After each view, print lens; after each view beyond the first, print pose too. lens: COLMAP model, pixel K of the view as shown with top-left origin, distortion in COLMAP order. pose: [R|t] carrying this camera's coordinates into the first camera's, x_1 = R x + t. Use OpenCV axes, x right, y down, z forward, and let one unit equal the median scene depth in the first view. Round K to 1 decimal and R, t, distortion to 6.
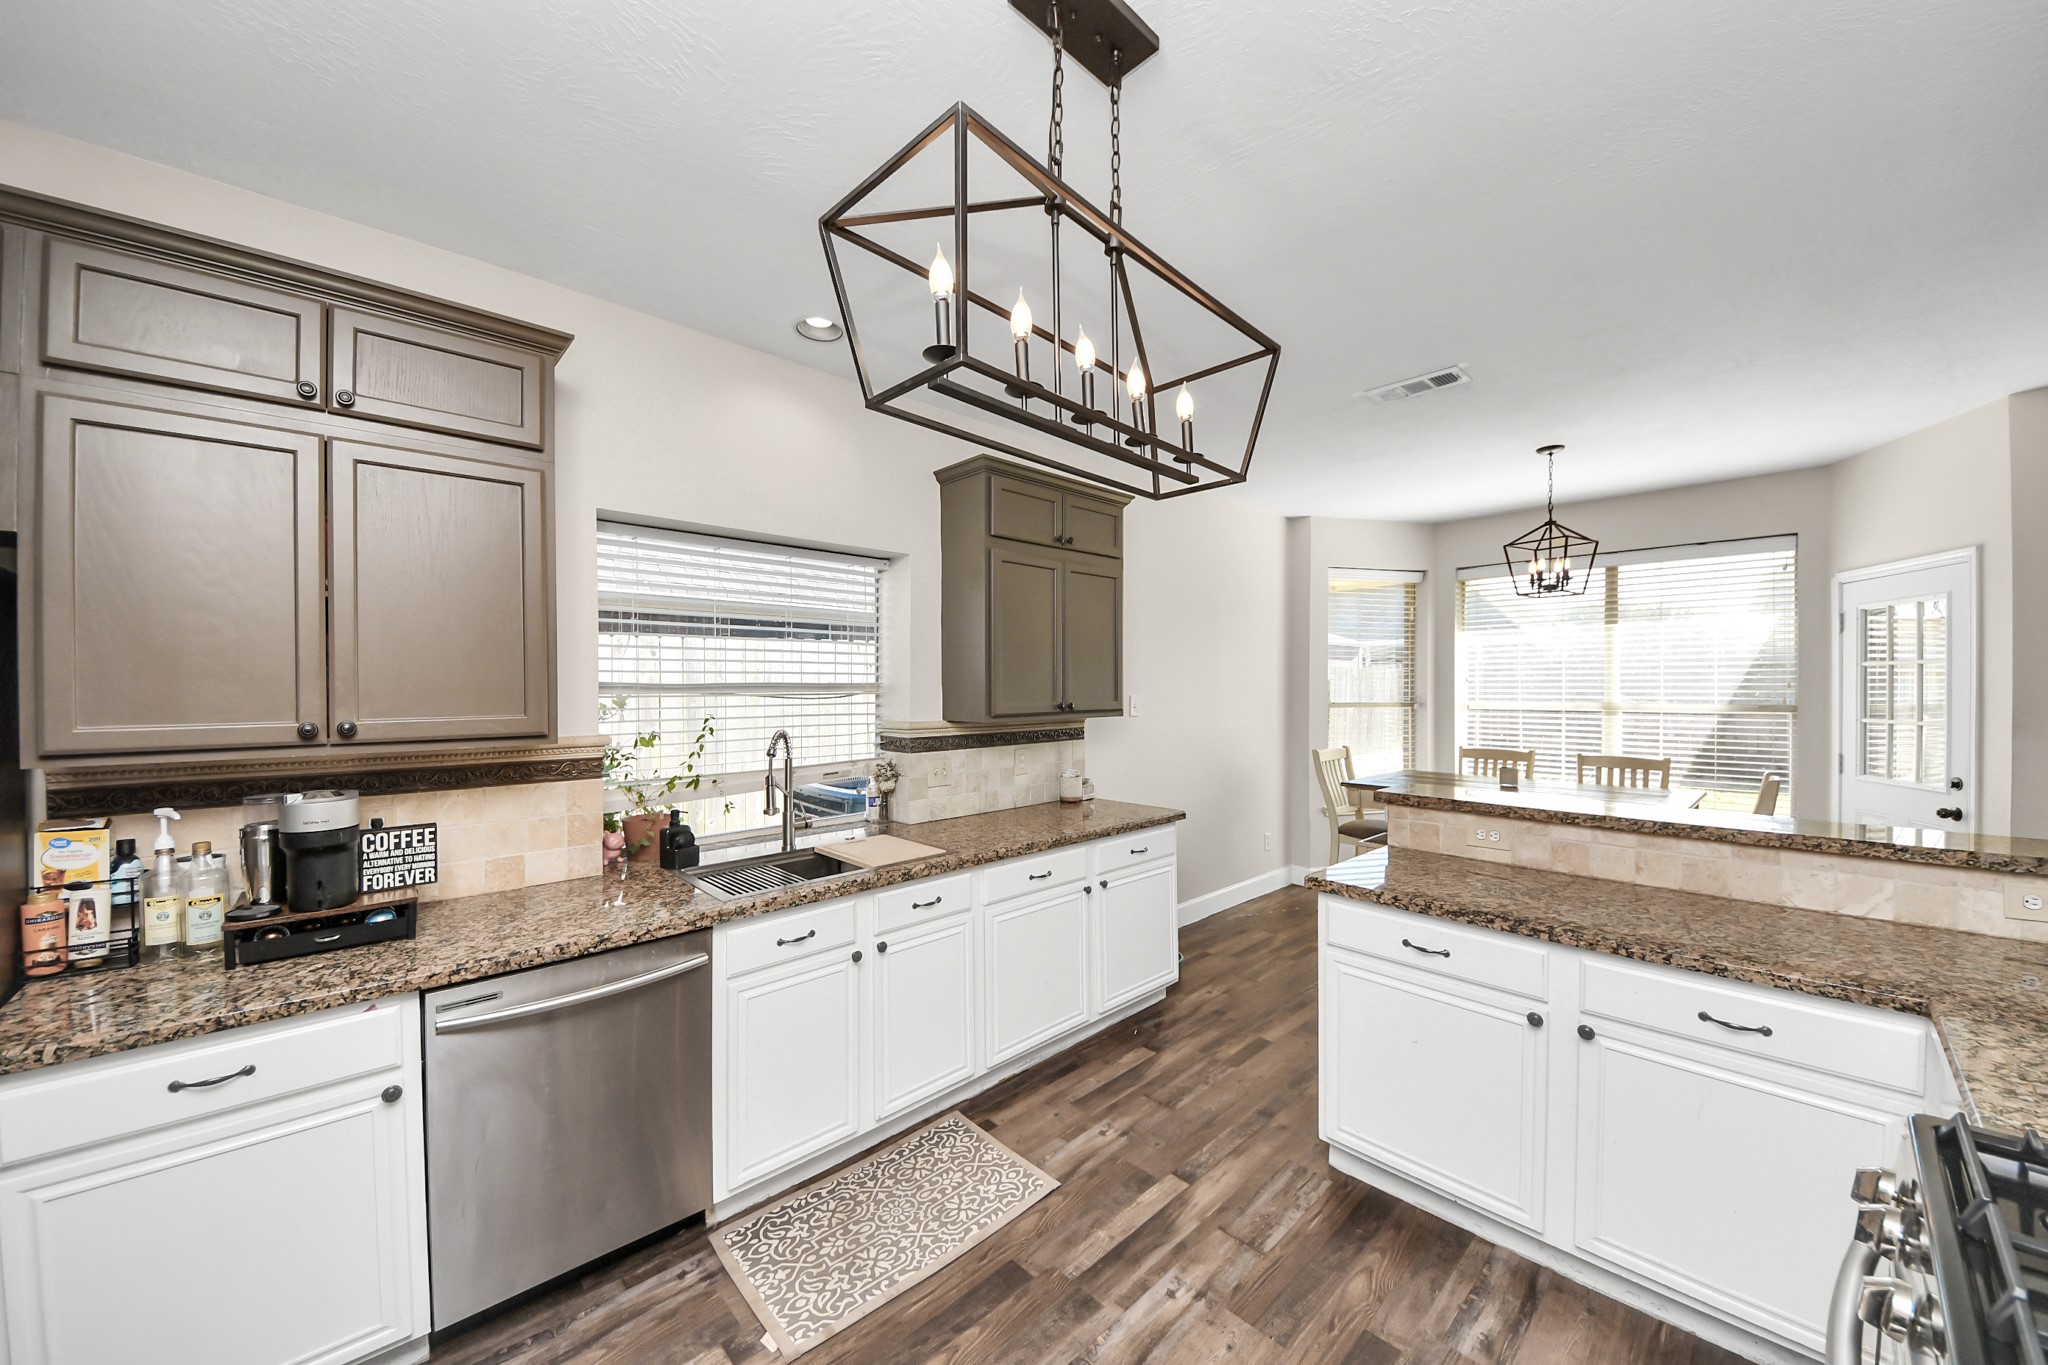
lens RADIAL K [[721.2, 0, 1021.1], [0, 721.2, 680.8], [0, 0, 1]] dist [0.037586, -0.022606]
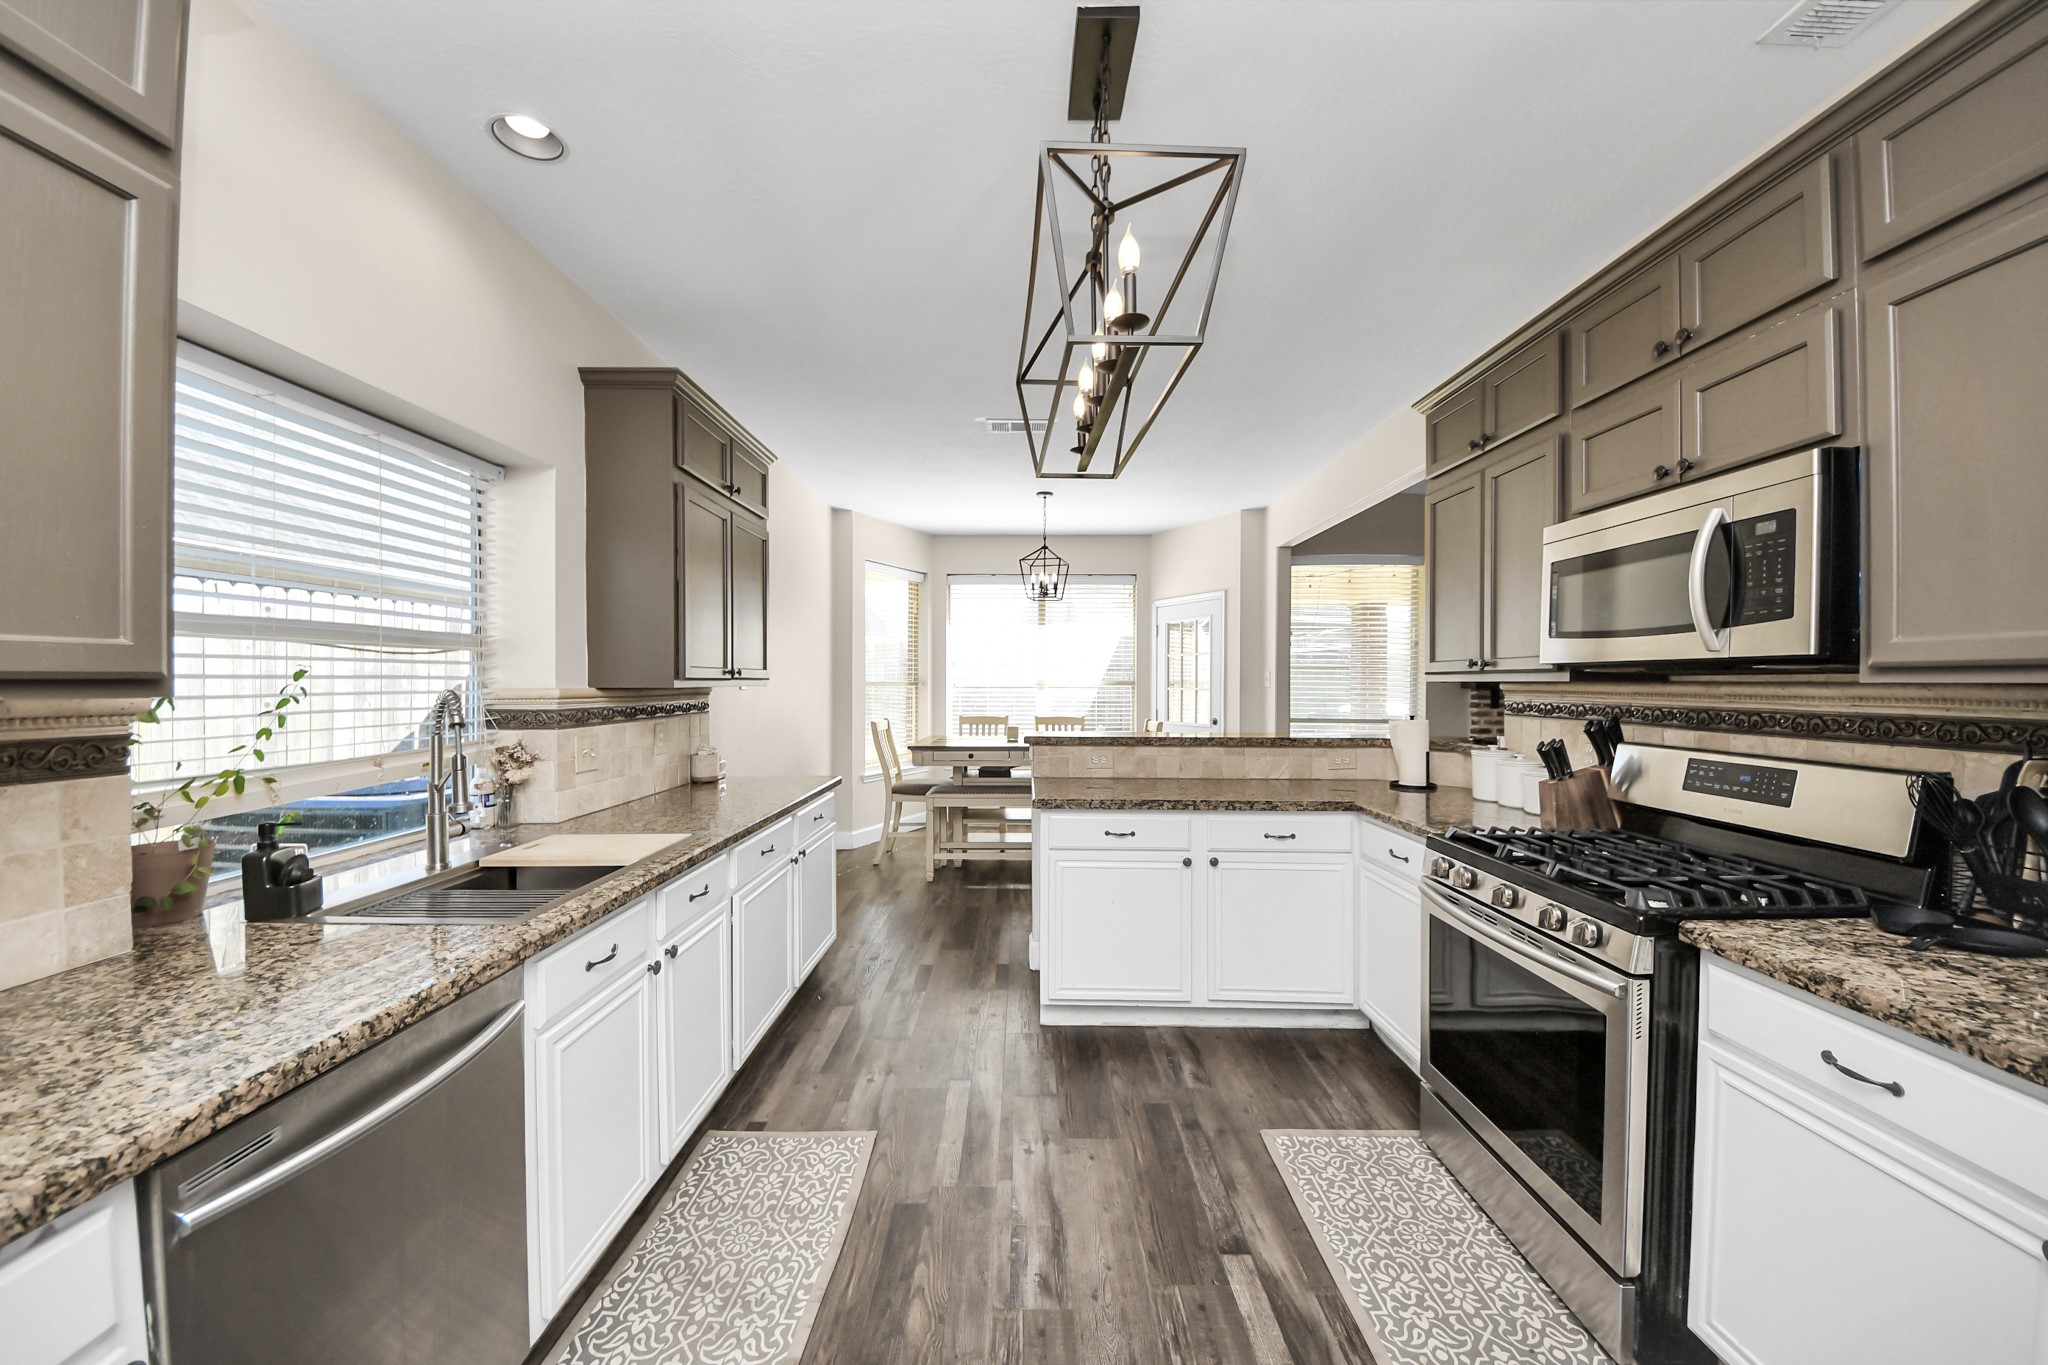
lens RADIAL K [[721.2, 0, 1021.1], [0, 721.2, 680.8], [0, 0, 1]] dist [0.037586, -0.022606]
pose [[0.686647, 0.003860, 0.726980, -0.376451], [-0.007824, 0.999967, 0.002081, 0.043527], [-0.726949, -0.007117, 0.686655, 0.115491]]
